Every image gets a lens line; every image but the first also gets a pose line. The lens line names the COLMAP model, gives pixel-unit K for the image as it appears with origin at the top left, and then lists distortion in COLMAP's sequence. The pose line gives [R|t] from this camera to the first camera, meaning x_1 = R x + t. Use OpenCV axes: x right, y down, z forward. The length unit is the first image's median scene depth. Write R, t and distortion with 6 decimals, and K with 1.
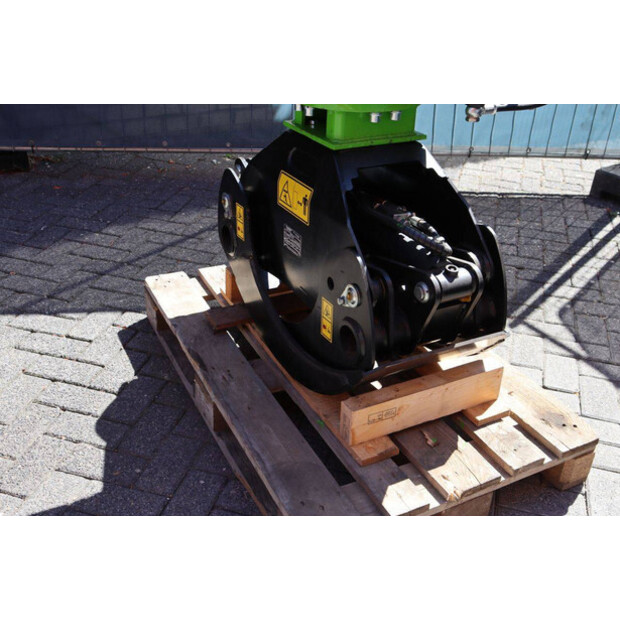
lens RADIAL K [[694.2, 0, 310.0], [0, 694.2, 310.0], [0, 0, 1]] dist [-0.012582, -0.006393]
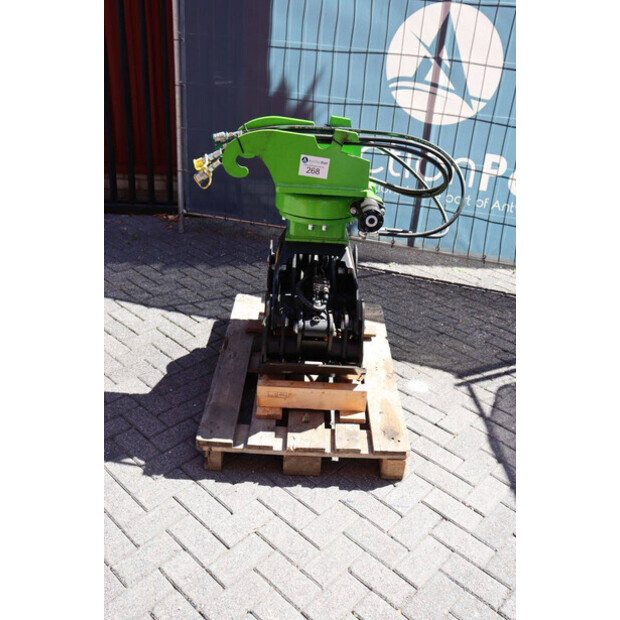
lens RADIAL K [[575.1, 0, 310.0], [0, 575.1, 310.0], [0, 0, 1]] dist [-0.102619, -0.004556]
pose [[0.889260, 0.227310, -0.396922, 0.634184], [-0.251088, 0.967929, -0.008219, -0.055089], [0.382324, 0.106971, 0.917816, -0.275084]]
